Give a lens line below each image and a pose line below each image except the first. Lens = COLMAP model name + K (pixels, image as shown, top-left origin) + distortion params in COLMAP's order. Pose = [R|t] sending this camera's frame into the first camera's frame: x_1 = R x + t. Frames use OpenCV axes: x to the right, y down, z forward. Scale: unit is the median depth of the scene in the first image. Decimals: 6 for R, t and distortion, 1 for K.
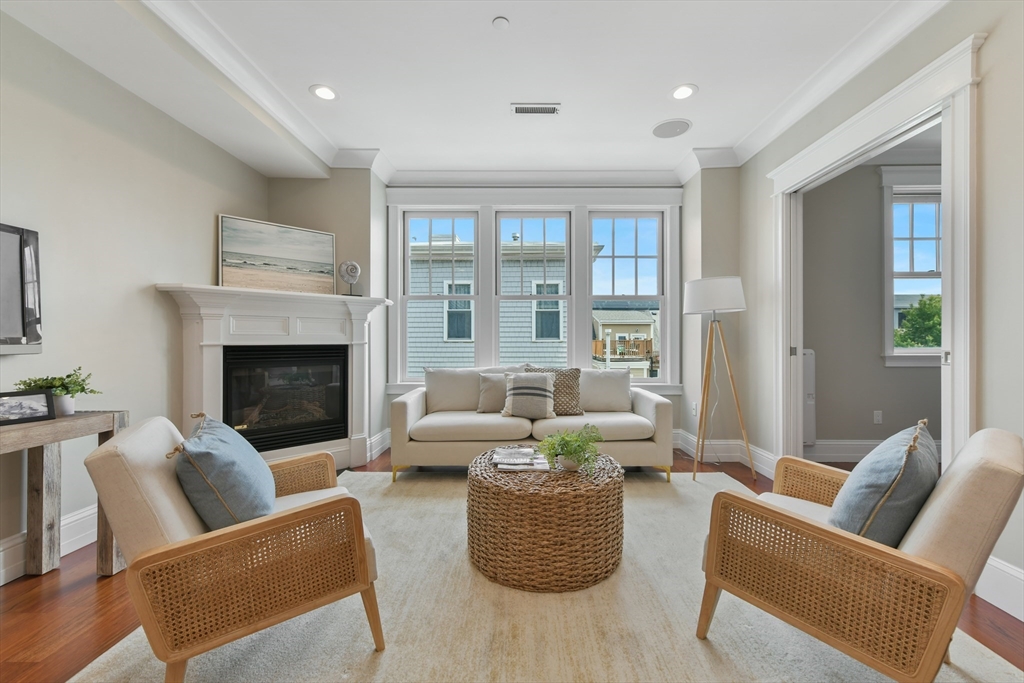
lens RADIAL K [[412.7, 0, 516.2], [0, 412.7, 337.6], [0, 0, 1]] dist [0.001104, 0.000491]
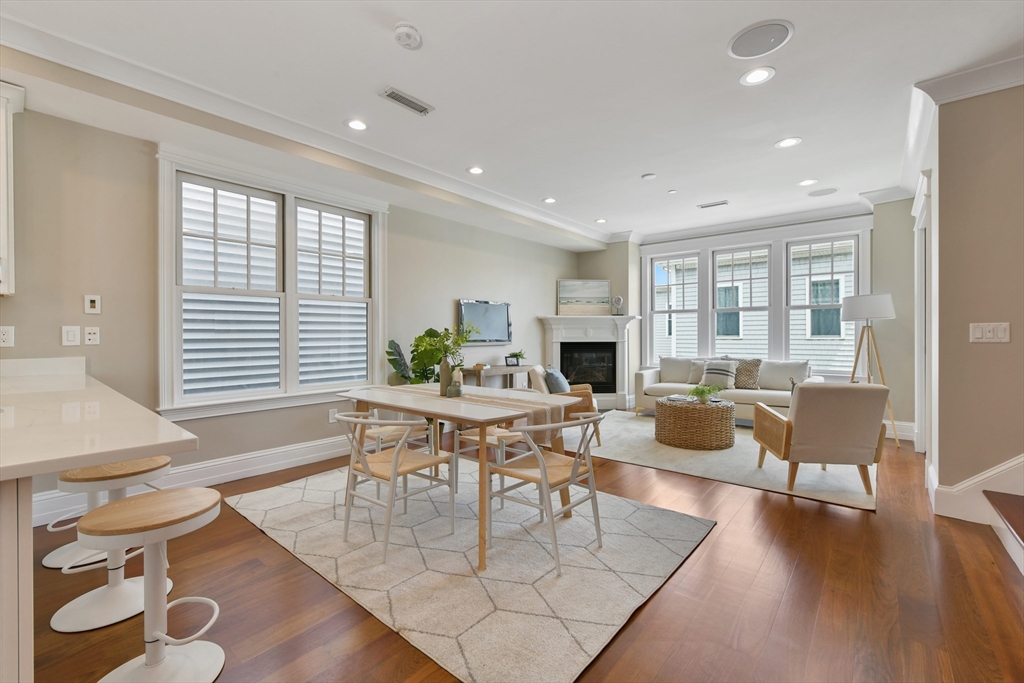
lens RADIAL K [[432.6, 0, 516.7], [0, 432.6, 336.0], [0, 0, 1]] dist [-0.001480, 0.000163]
pose [[0.776083, -0.000977, -0.630630, 0.458796], [0.005961, 0.999965, 0.005786, -0.022759], [0.630603, -0.008250, 0.776062, -0.761729]]
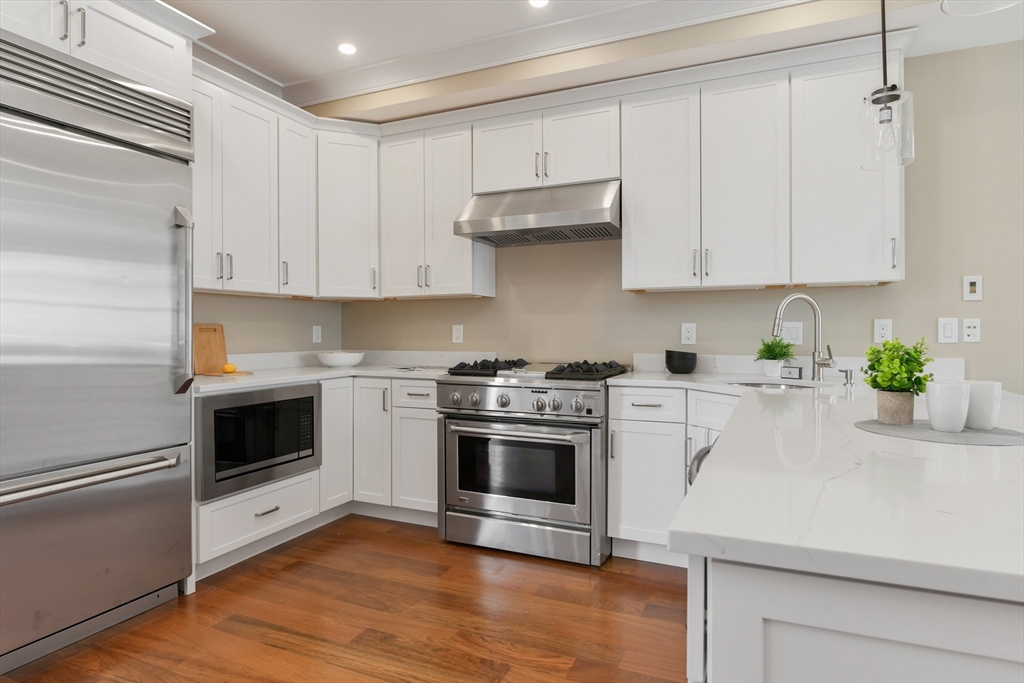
lens RADIAL K [[567.6, 0, 516.5], [0, 567.6, 336.7], [0, 0, 1]] dist [-0.014649, 0.000337]
pose [[-0.383162, 0.005750, -0.923663, 0.297097], [0.004544, 0.999980, 0.004340, -0.020666], [0.923670, -0.002534, -0.383181, -0.921828]]
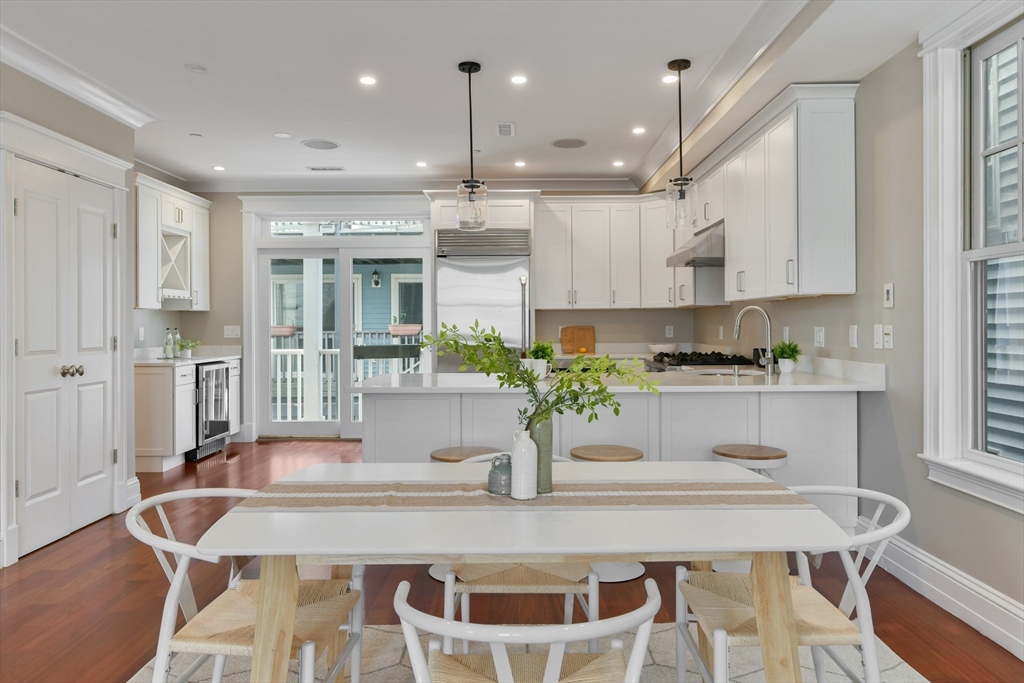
lens RADIAL K [[692.0, 0, 520.1], [0, 692.0, 325.2], [0, 0, 1]] dist [-0.006638, -0.001392]
pose [[-0.999788, 0.004148, -0.020180, -0.129883], [0.004170, 0.999991, -0.001041, -0.041599], [0.020176, -0.001125, -0.999796, 0.341295]]
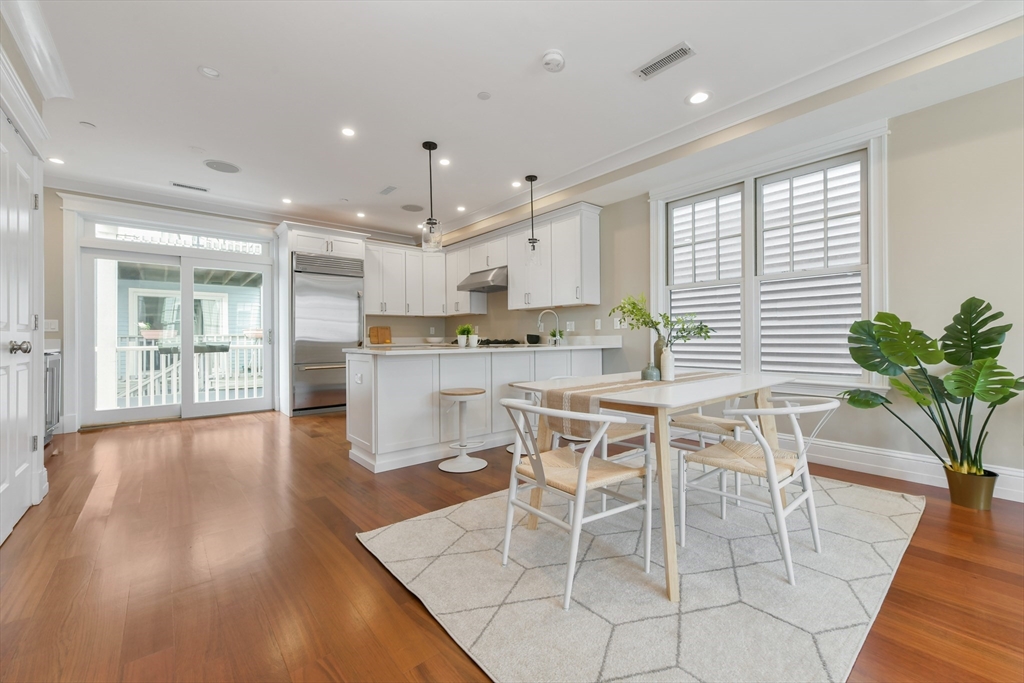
lens RADIAL K [[412.7, 0, 516.2], [0, 412.7, 337.6], [0, 0, 1]] dist [0.001104, 0.000491]
pose [[-0.748121, 0.002633, -0.663558, 0.462932], [0.007640, 0.999960, -0.004646, 0.026251], [0.663519, -0.008545, -0.748111, 0.127084]]
